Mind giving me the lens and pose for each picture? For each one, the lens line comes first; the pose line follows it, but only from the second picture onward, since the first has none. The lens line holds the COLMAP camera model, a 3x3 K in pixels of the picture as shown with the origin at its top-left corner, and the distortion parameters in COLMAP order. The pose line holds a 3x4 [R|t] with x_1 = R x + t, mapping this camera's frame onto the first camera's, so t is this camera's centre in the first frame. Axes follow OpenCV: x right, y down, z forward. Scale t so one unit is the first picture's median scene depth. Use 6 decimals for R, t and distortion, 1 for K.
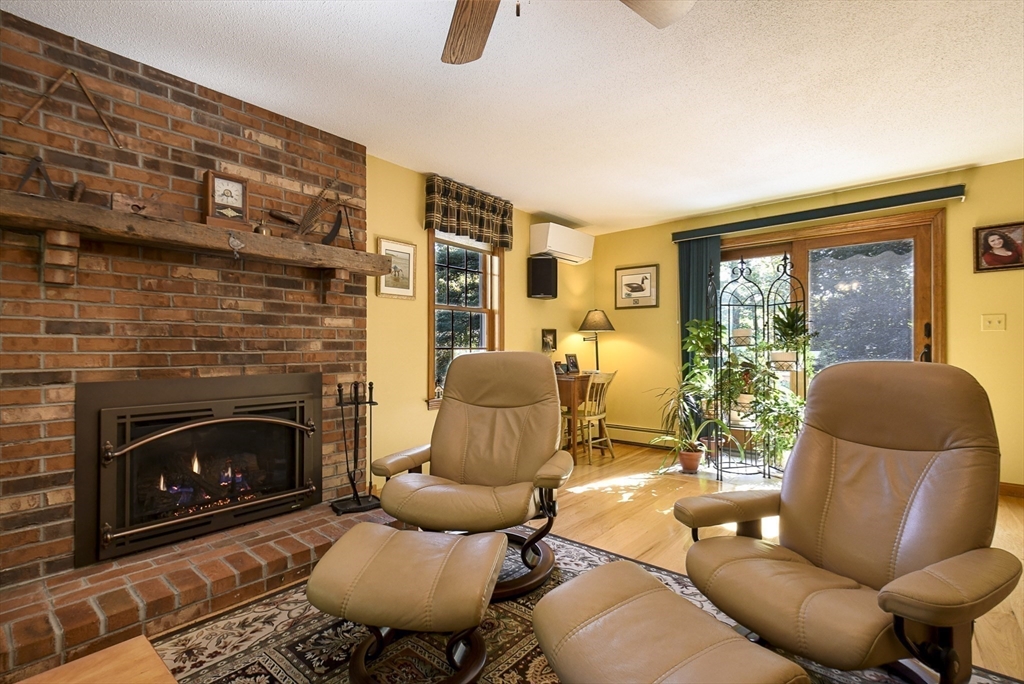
lens RADIAL K [[467.9, 0, 513.1], [0, 467.9, 345.0], [0, 0, 1]] dist [-0.000810, -0.000007]
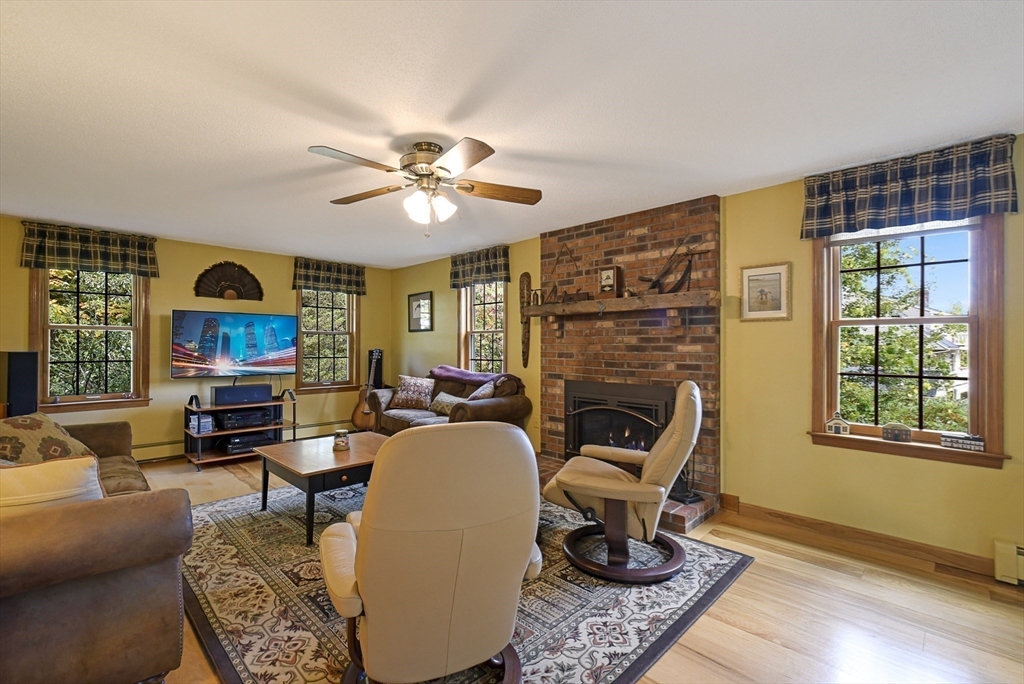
lens RADIAL K [[451.7, 0, 512.0], [0, 451.7, 345.8], [0, 0, 1]] dist [0.000684, 0.000158]
pose [[-0.074893, 0.001396, -0.997191, 0.864647], [0.002718, 0.999996, 0.001196, -0.058054], [0.997188, -0.002621, -0.074897, 0.611622]]
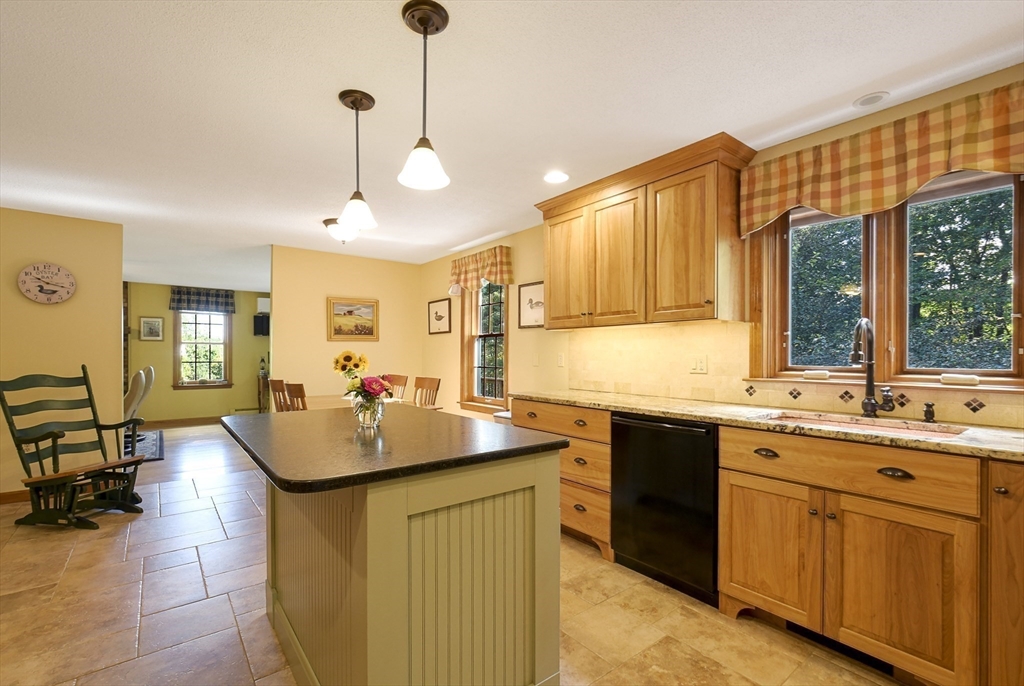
lens RADIAL K [[451.9, 0, 508.9], [0, 451.9, 355.6], [0, 0, 1]] dist [0.002172, -0.000351]
pose [[0.976666, 0.002729, -0.214747, 2.265018], [-0.000816, 0.999959, 0.008994, -0.056948], [0.214763, -0.008609, 0.976628, -0.941023]]
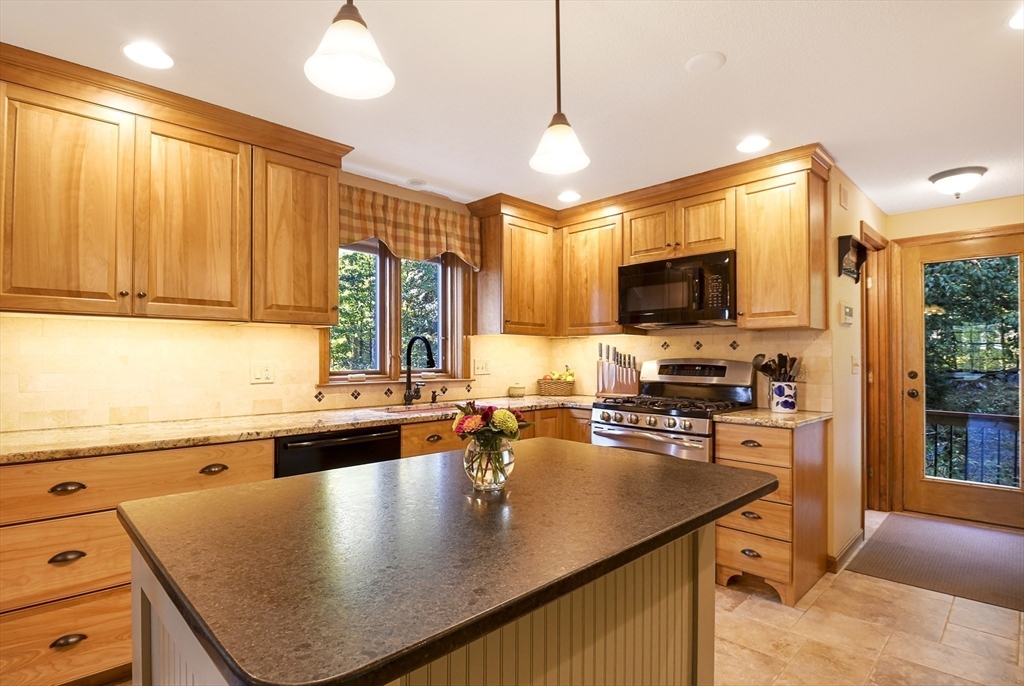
lens RADIAL K [[517.5, 0, 507.5], [0, 517.5, 354.1], [0, 0, 1]] dist [0.020329, -0.034494]
pose [[0.102798, 0.006283, 0.994682, 1.557795], [-0.007670, 0.999955, -0.005523, -0.062737], [-0.994673, -0.007062, 0.102841, -0.464287]]
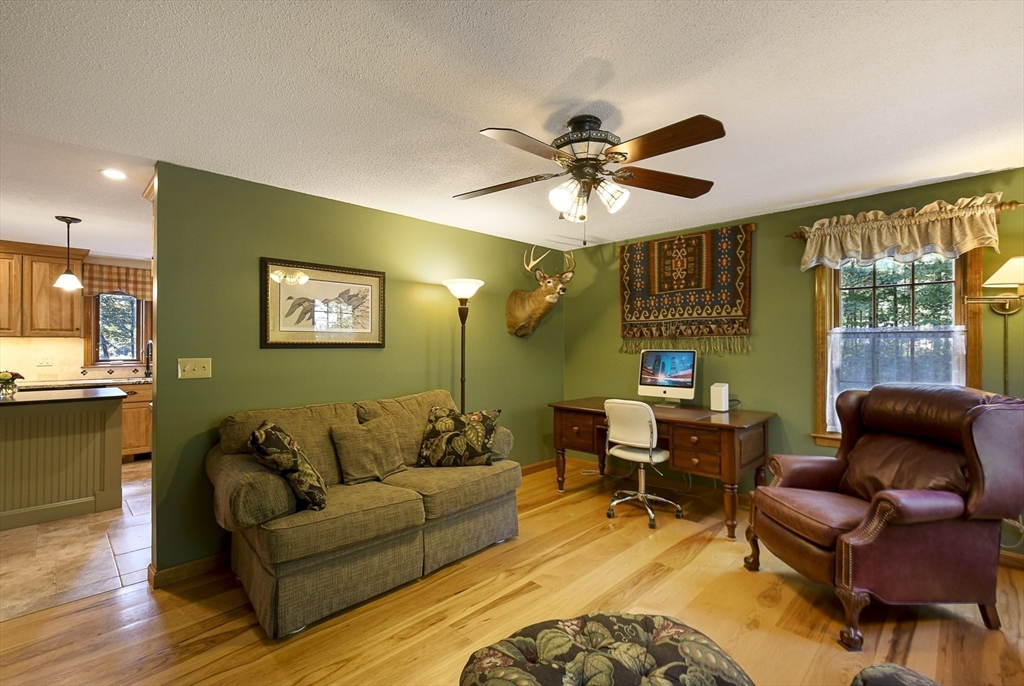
lens RADIAL K [[457.9, 0, 512.0], [0, 457.9, 343.0], [0, 0, 1]] dist [-0.000760, 0.000049]
pose [[0.079468, 0.004628, 0.996827, 0.913450], [-0.008231, 0.999958, -0.003987, -0.102398], [-0.996803, -0.007888, 0.079503, -1.766924]]
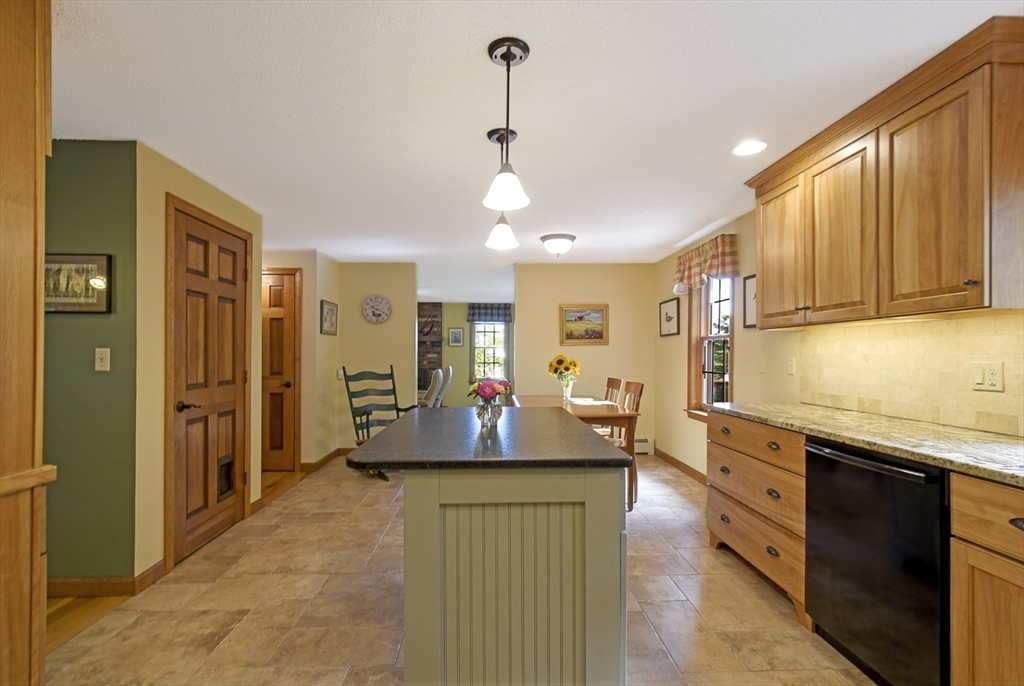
lens RADIAL K [[454.5, 0, 505.2], [0, 454.5, 354.6], [0, 0, 1]] dist [-0.001807, -0.000371]
pose [[0.666912, 0.000394, -0.745136, 2.473440], [0.002940, 0.999991, 0.003160, -0.064993], [0.745130, -0.004299, 0.666905, -0.834839]]
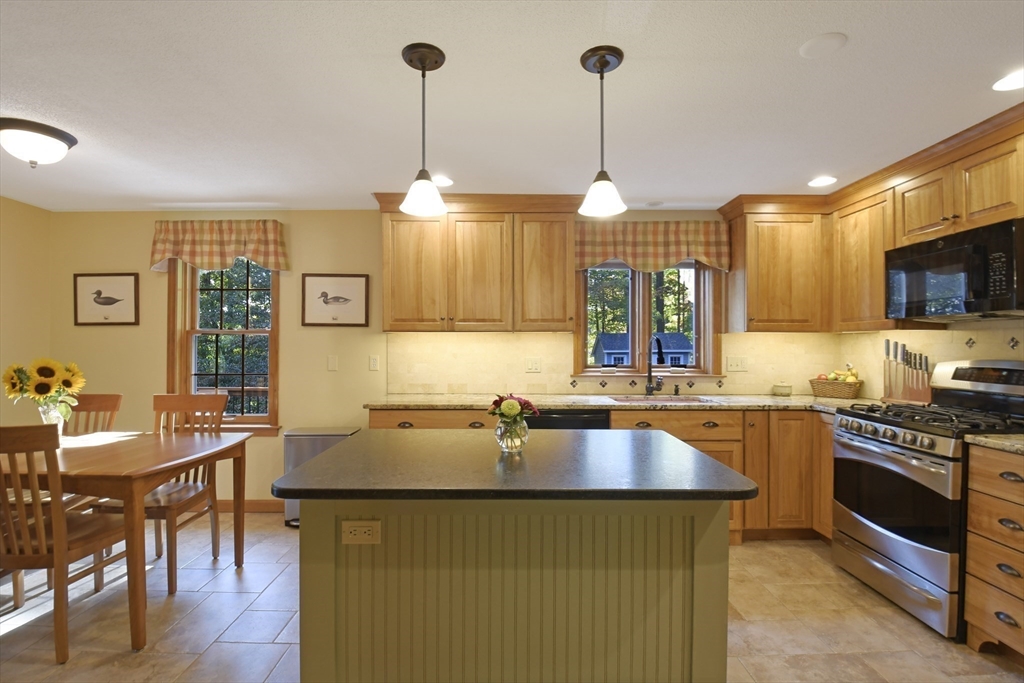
lens RADIAL K [[477.5, 0, 502.2], [0, 477.5, 344.8], [0, 0, 1]] dist [0.003957, -0.017601]
pose [[0.770795, 0.001811, 0.637081, 1.593904], [-0.005027, 0.999982, 0.003239, -0.087419], [-0.637063, -0.005699, 0.770790, -0.833757]]
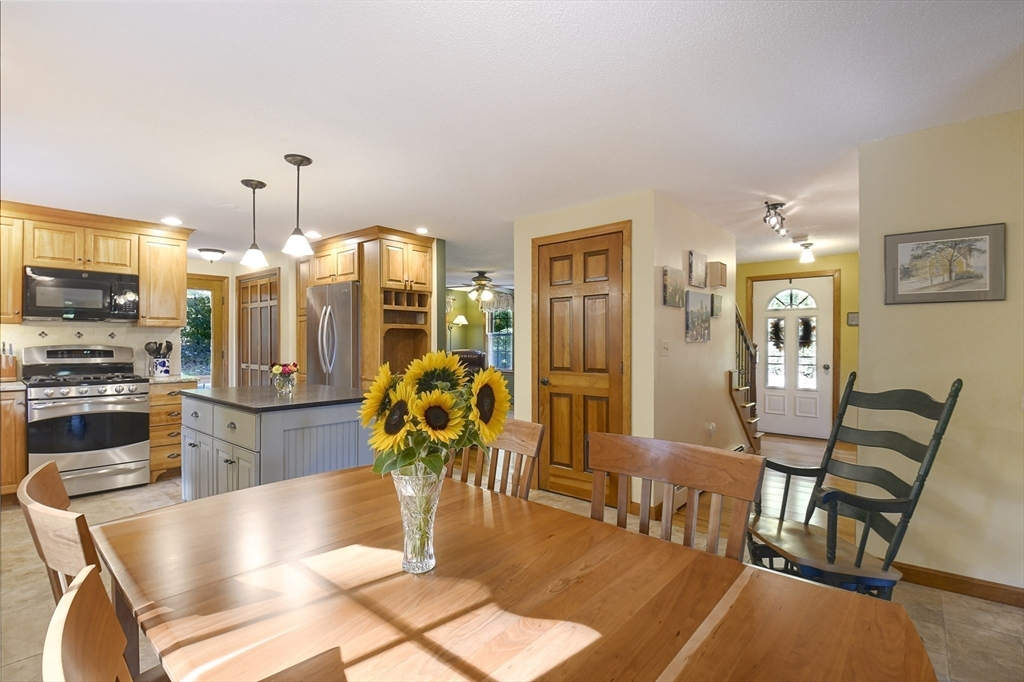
lens RADIAL K [[467.9, 0, 513.1], [0, 467.9, 344.0], [0, 0, 1]] dist [-0.000810, -0.000007]
pose [[-0.999809, -0.002009, 0.019438, 1.442524], [-0.002059, 0.999995, -0.002533, -0.064202], [-0.019433, -0.002573, -0.999808, 0.607476]]
